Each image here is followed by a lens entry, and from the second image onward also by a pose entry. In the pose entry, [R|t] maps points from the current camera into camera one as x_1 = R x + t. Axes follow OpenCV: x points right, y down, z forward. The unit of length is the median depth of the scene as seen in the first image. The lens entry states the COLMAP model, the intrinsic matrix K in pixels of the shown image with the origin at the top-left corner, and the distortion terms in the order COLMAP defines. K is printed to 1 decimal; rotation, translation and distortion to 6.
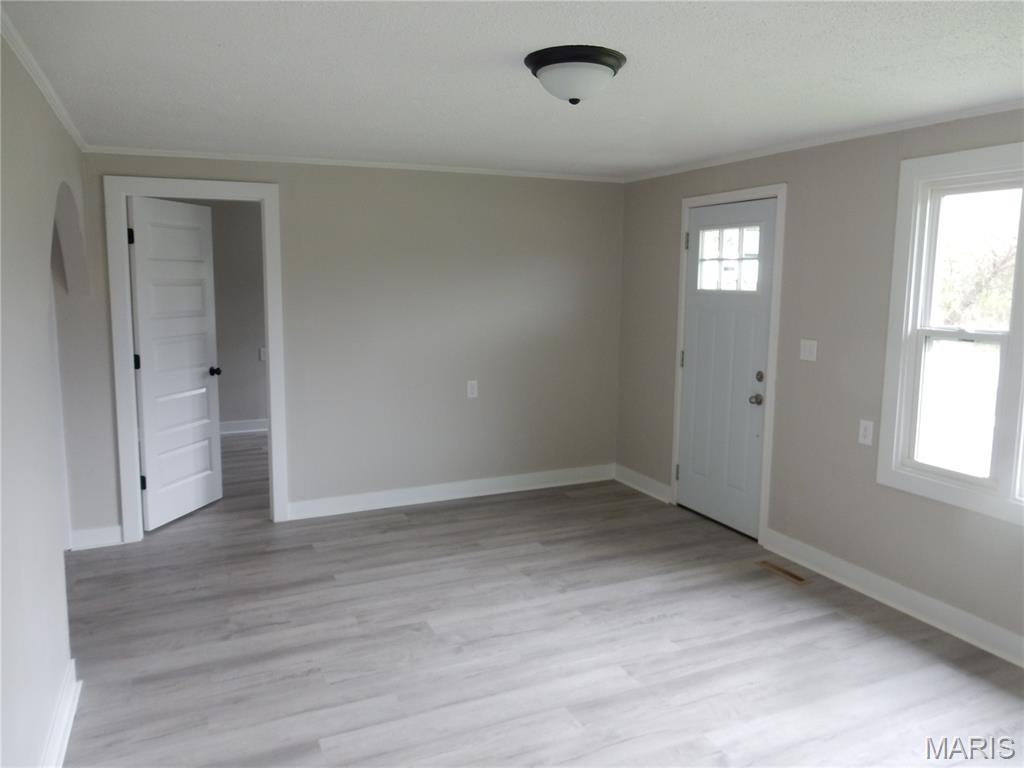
lens RADIAL K [[762.1, 0, 507.0], [0, 762.1, 380.2], [0, 0, 1]] dist [-0.007071, 0.012040]
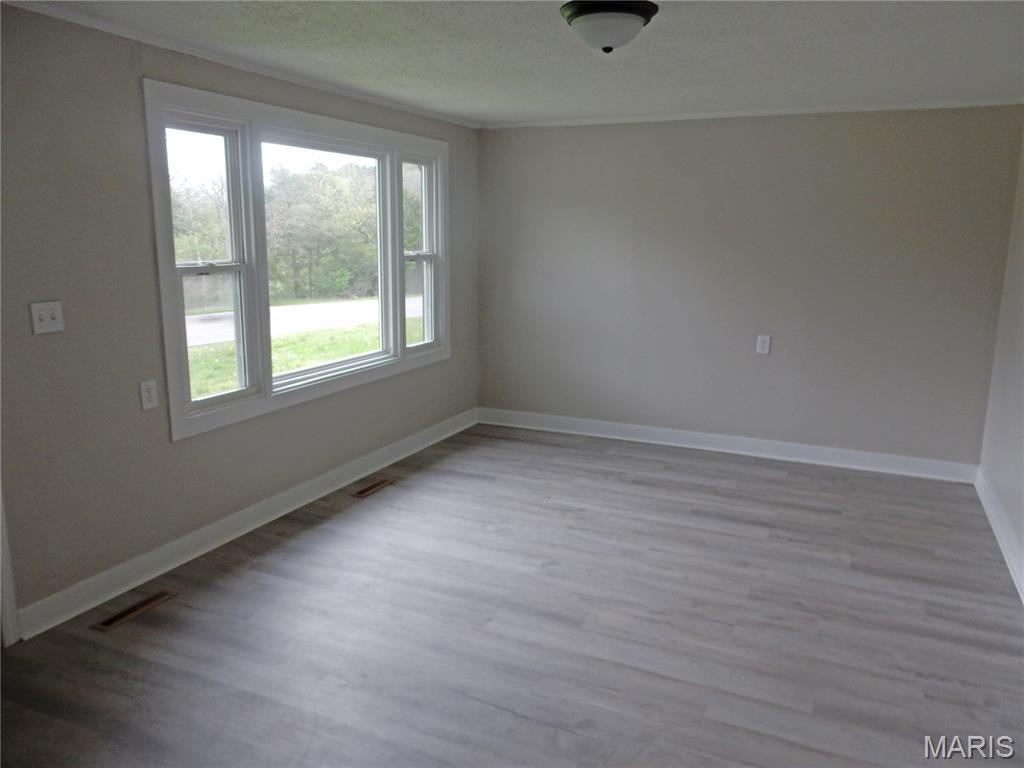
lens RADIAL K [[762.1, 0, 521.1], [0, 762.1, 386.6], [0, 0, 1]] dist [-0.007071, 0.012040]
pose [[-0.670107, -0.163720, 0.723983, -0.496549], [0.087638, 0.951098, 0.296196, -0.181350], [-0.737072, 0.261931, -0.622990, 1.392486]]
